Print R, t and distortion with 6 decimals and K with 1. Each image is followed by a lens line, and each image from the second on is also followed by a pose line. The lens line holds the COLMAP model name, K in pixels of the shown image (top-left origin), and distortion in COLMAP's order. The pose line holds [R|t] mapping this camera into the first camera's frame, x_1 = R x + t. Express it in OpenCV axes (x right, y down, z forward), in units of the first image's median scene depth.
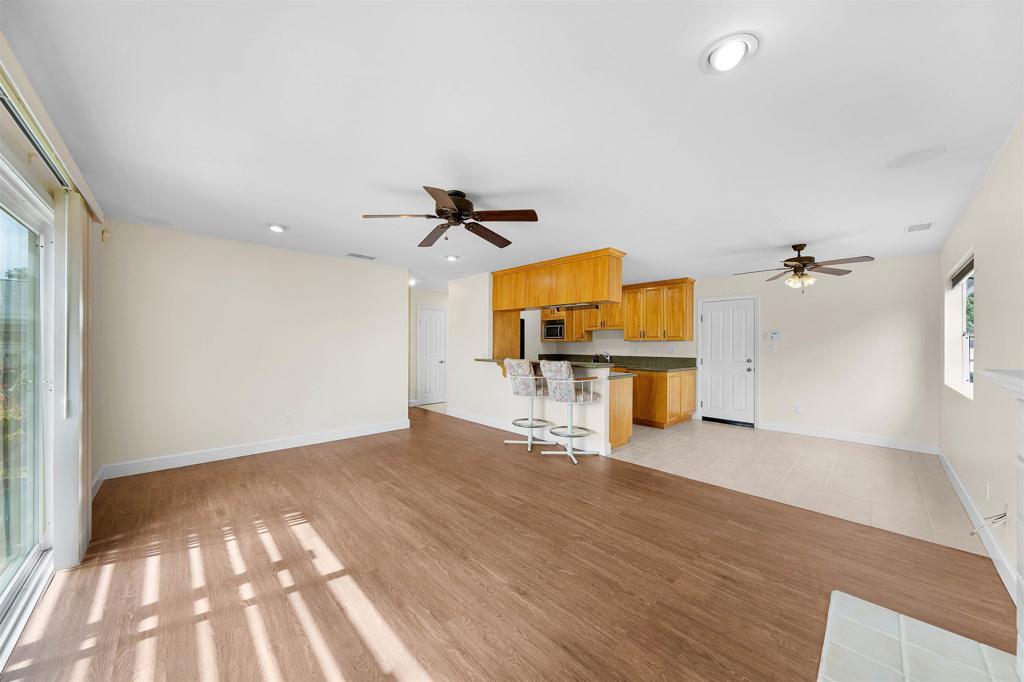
lens RADIAL K [[349.8, 0, 511.3], [0, 349.8, 343.9], [0, 0, 1]] dist [0.000556, 0.000095]
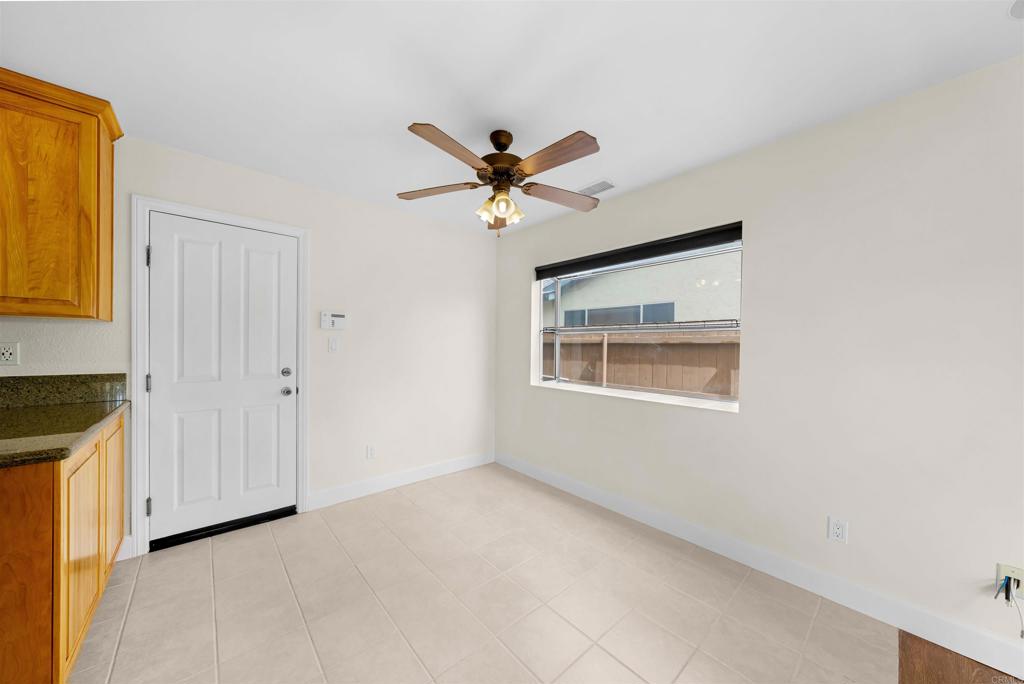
lens RADIAL K [[351.3, 0, 513.7], [0, 351.3, 351.1], [0, 0, 1]] dist [0.000197, 0.000069]
pose [[0.030495, -0.011233, 0.999472, 0.214990], [-0.012490, 0.999854, 0.011618, 0.011095], [-0.999457, -0.012838, 0.030350, 0.640004]]
